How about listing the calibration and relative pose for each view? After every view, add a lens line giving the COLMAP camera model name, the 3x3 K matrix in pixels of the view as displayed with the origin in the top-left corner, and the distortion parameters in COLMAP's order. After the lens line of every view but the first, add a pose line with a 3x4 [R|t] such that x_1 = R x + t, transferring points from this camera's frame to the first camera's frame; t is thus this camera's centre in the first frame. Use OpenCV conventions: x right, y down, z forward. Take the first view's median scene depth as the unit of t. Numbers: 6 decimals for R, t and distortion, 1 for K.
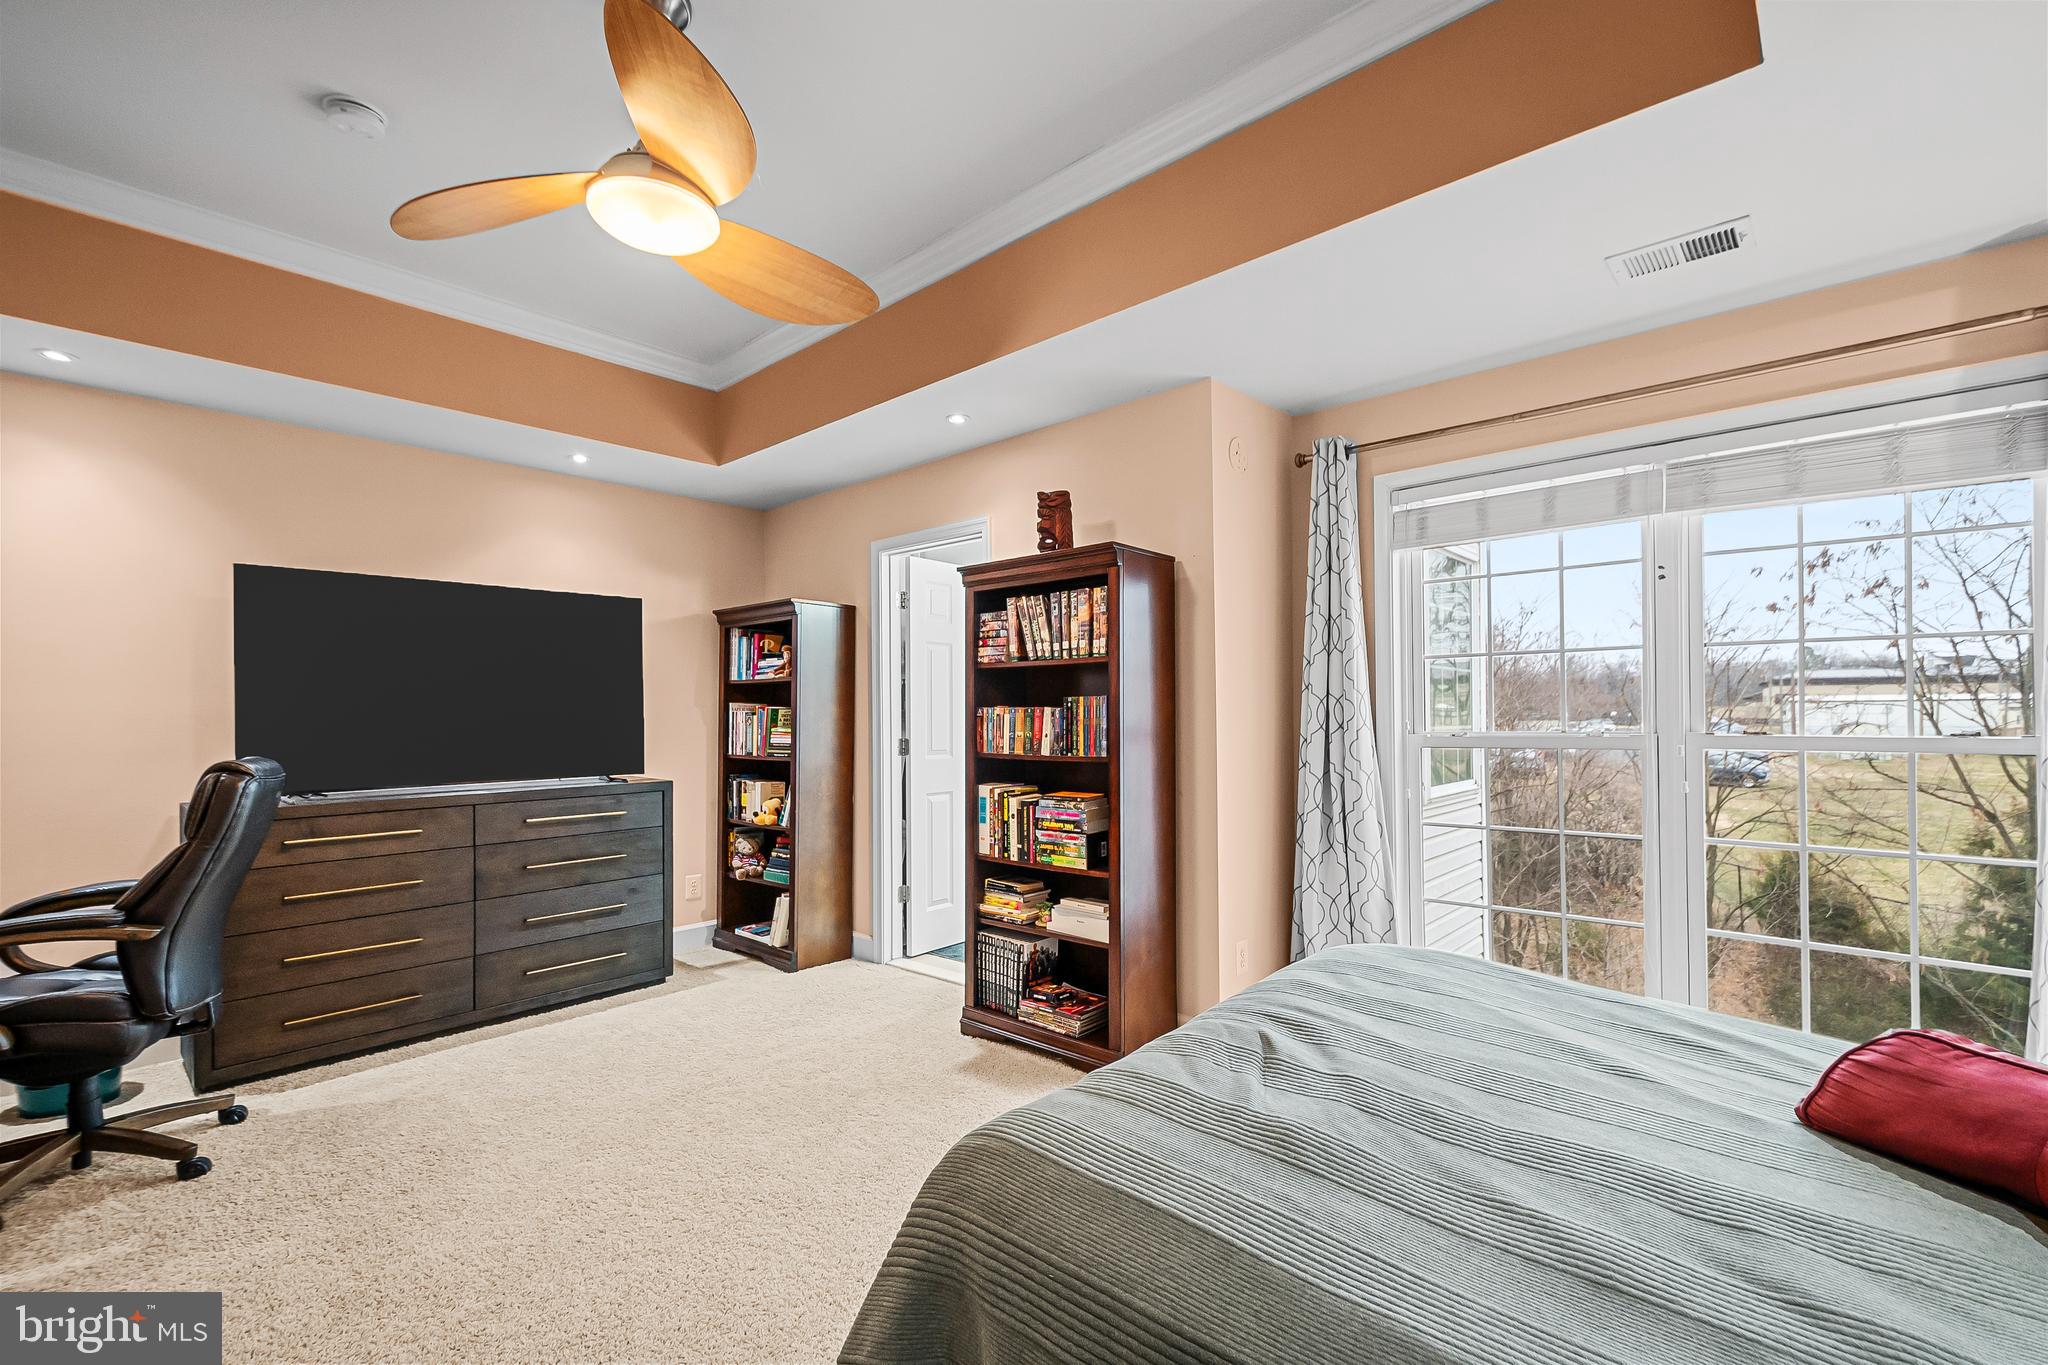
lens RADIAL K [[899.0, 0, 1037.4], [0, 899.0, 709.4], [0, 0, 1]] dist [0.009344, 0.000055]
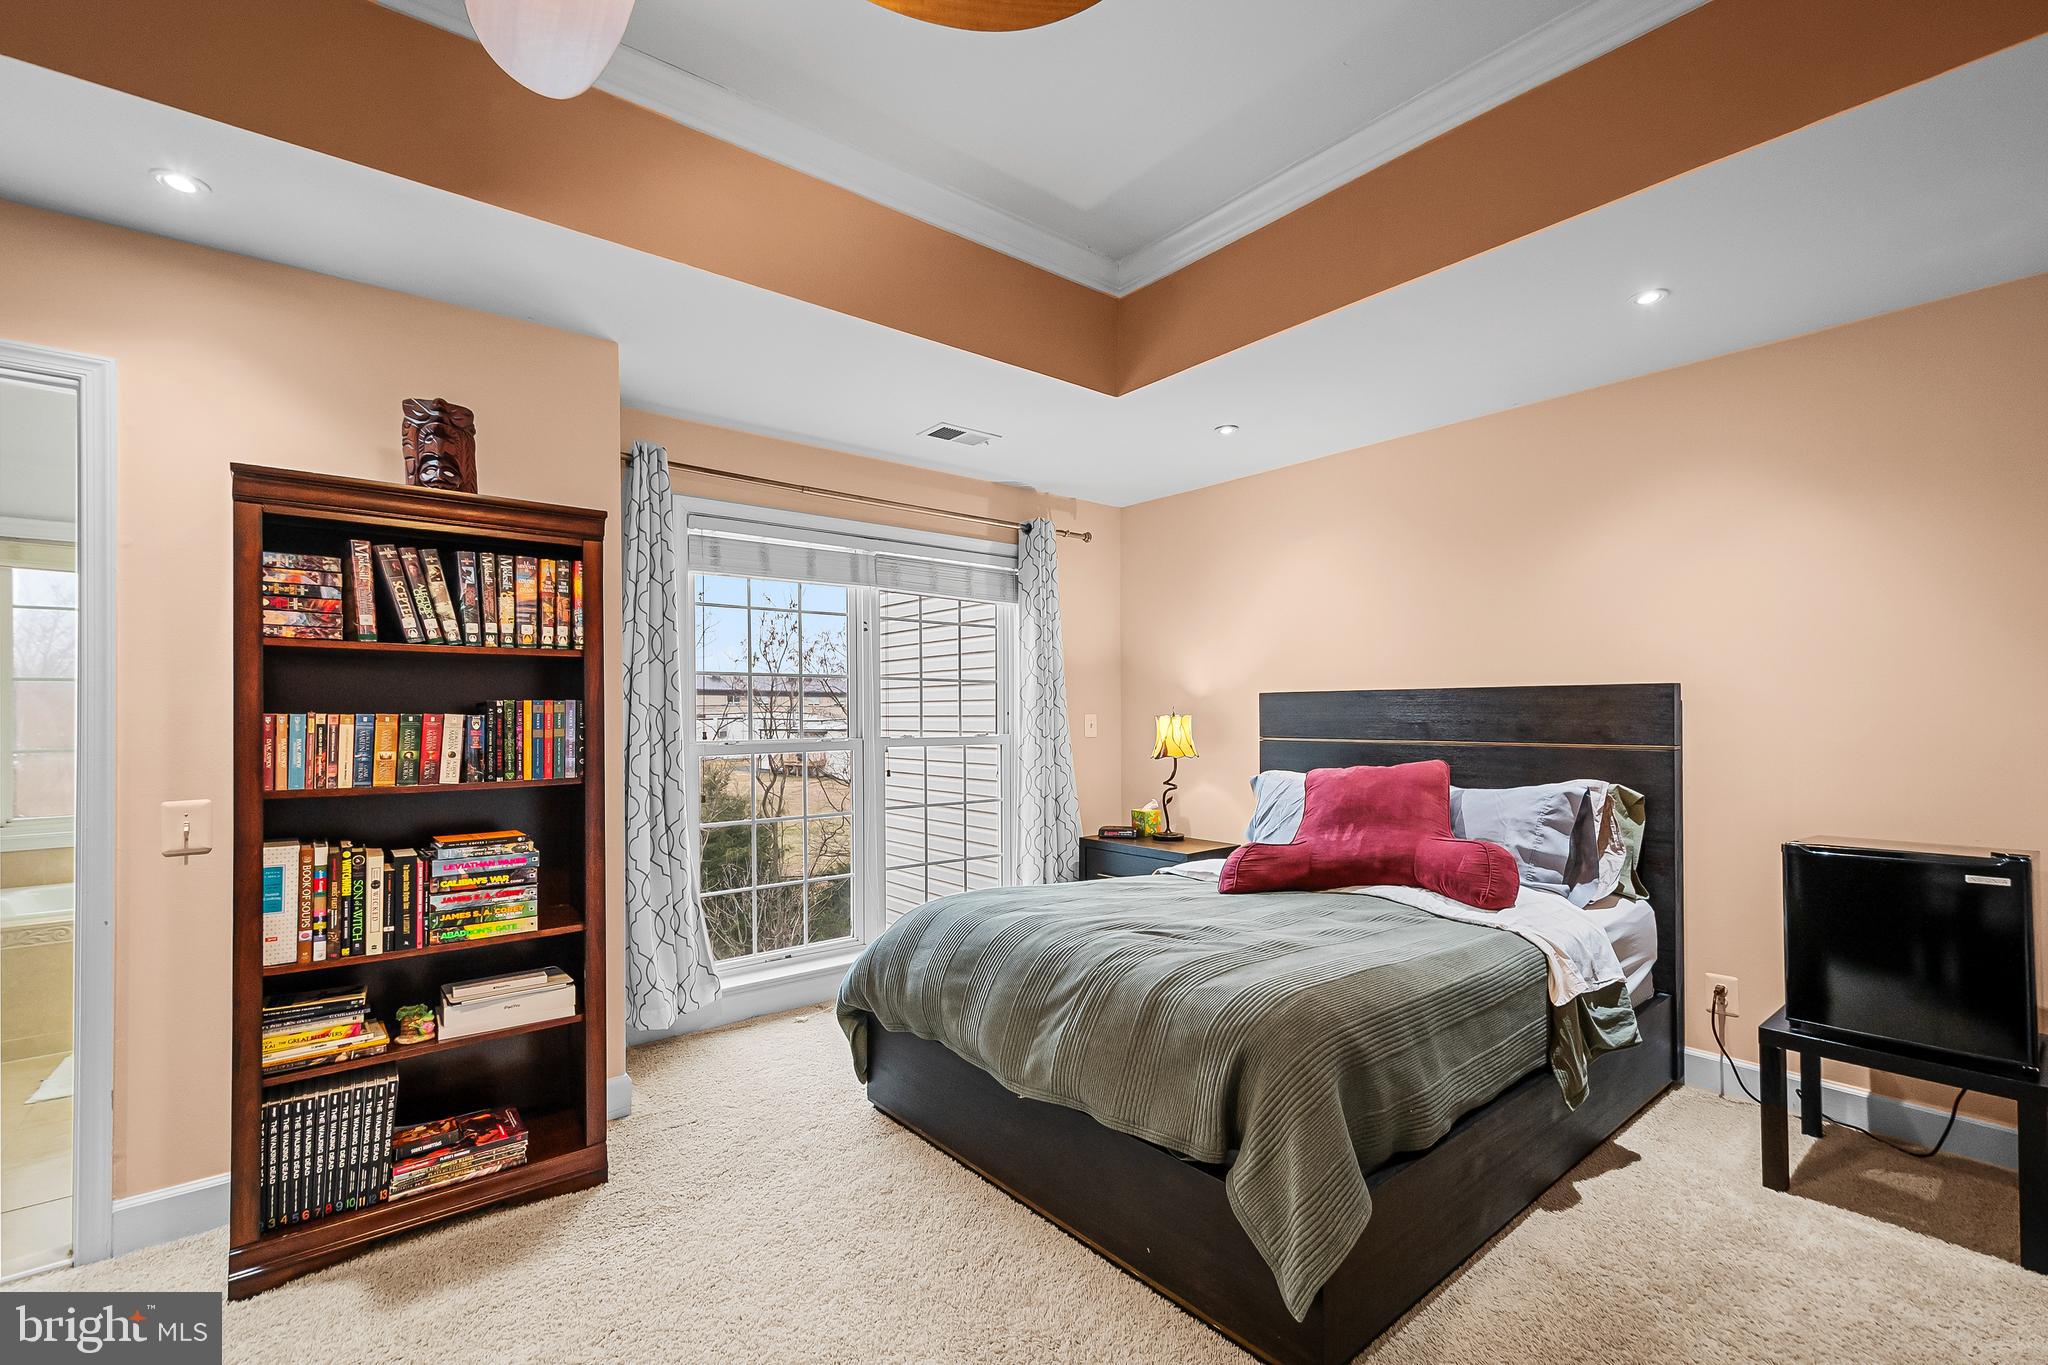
lens RADIAL K [[899.0, 0, 1037.4], [0, 899.0, 709.4], [0, 0, 1]] dist [0.009344, 0.000055]
pose [[0.149210, 0.018061, 0.988641, -0.608140], [0.003369, 0.999818, -0.018773, 0.008614], [-0.988800, 0.006132, 0.149122, 0.453228]]
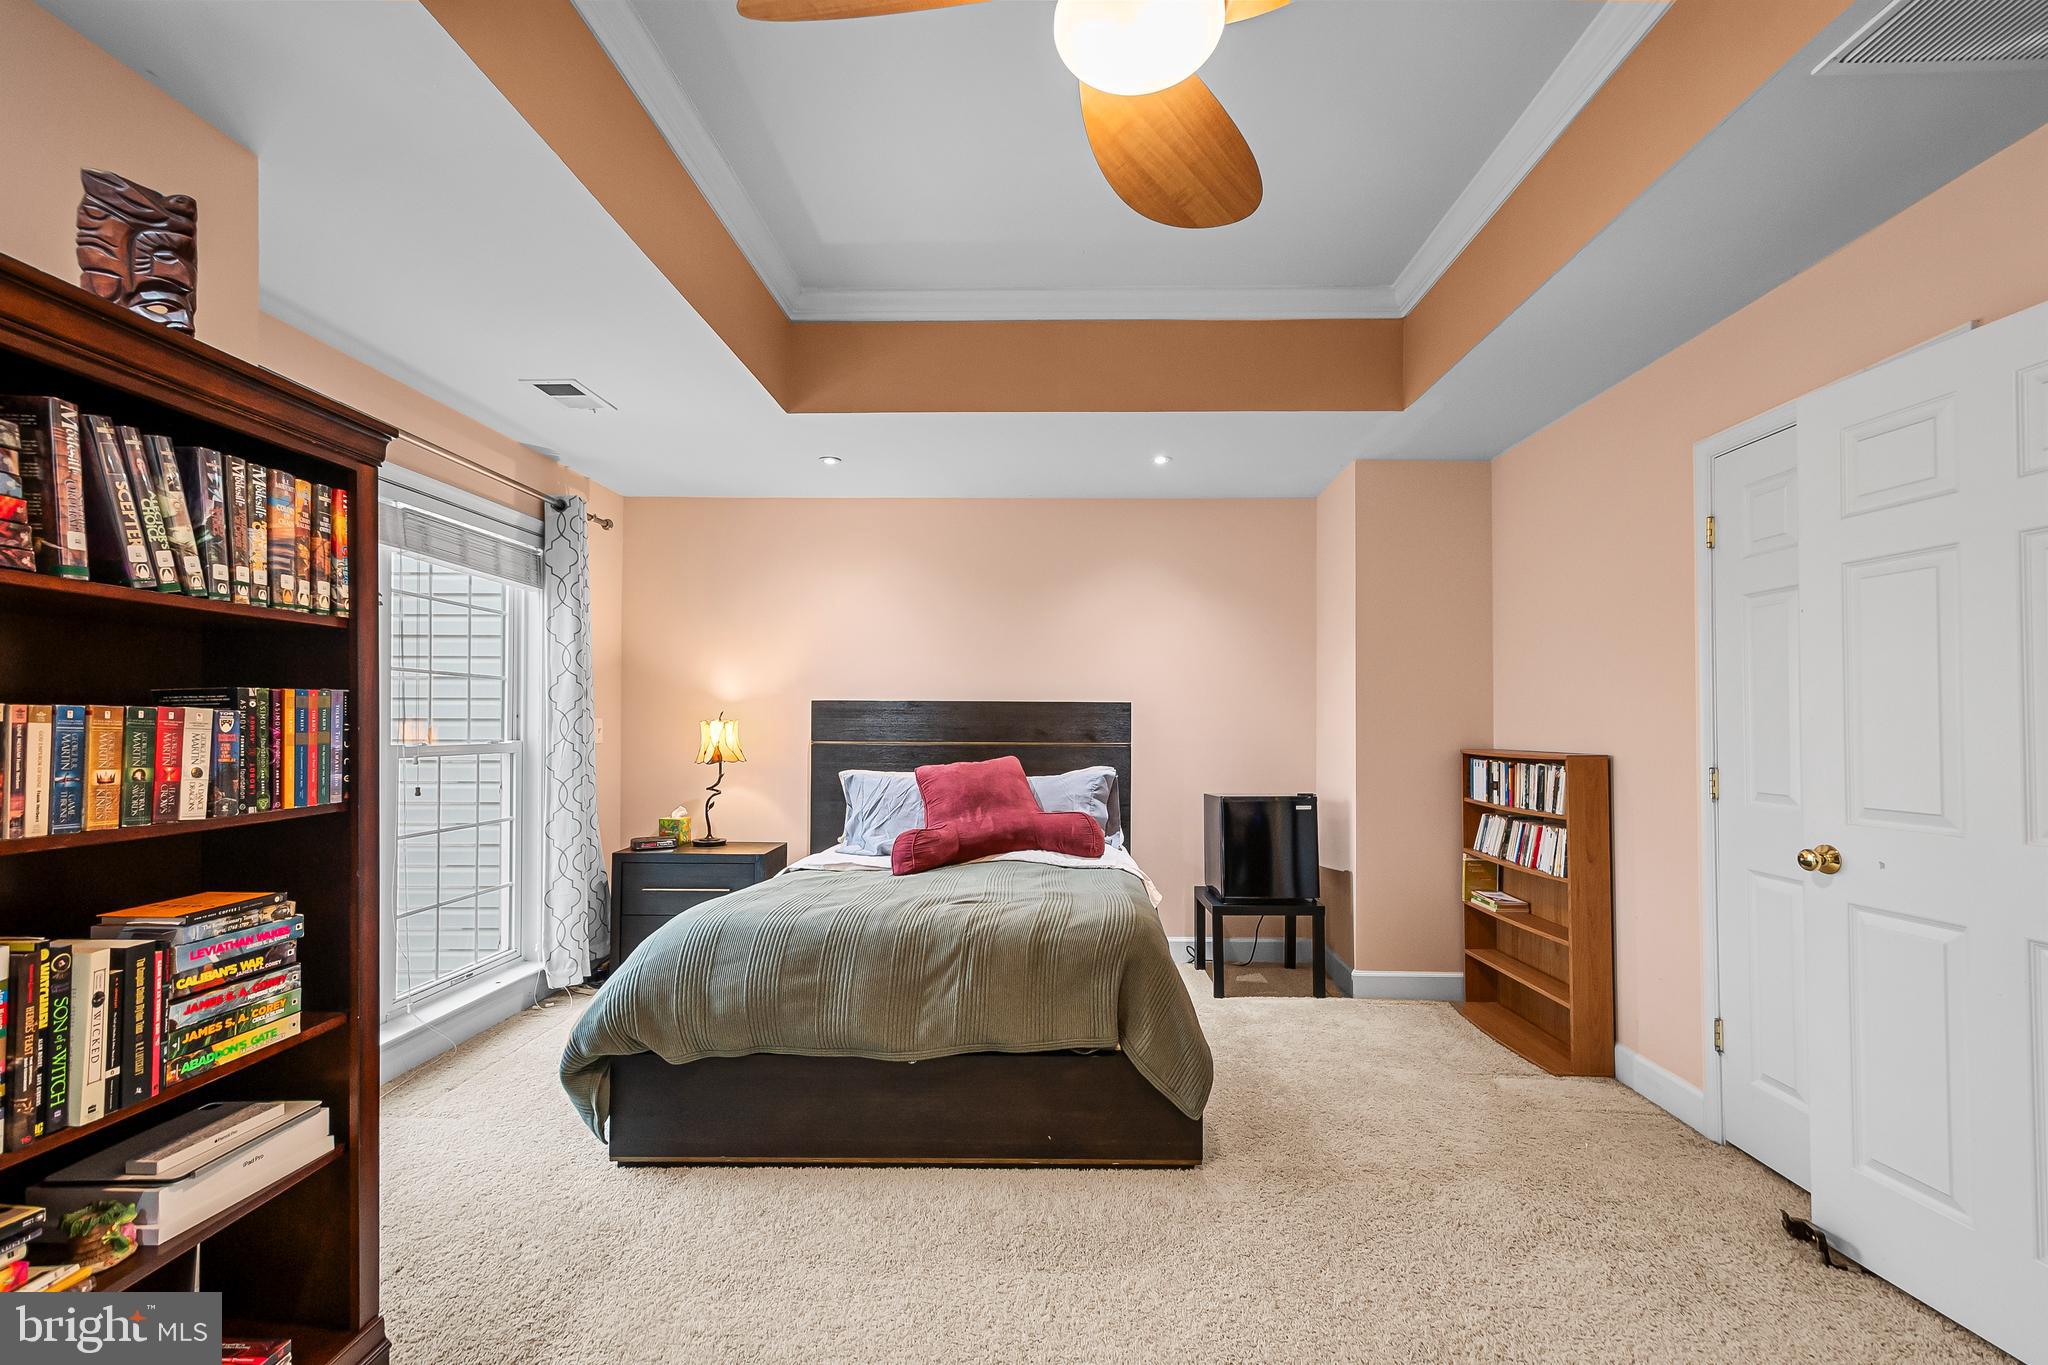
lens RADIAL K [[899.0, 0, 1037.4], [0, 899.0, 709.4], [0, 0, 1]] dist [0.009344, 0.000055]
pose [[-0.655661, 0.019912, 0.754793, -0.579436], [0.003368, 0.999719, -0.023447, 0.009987], [-0.755048, -0.012831, -0.655544, 0.981793]]
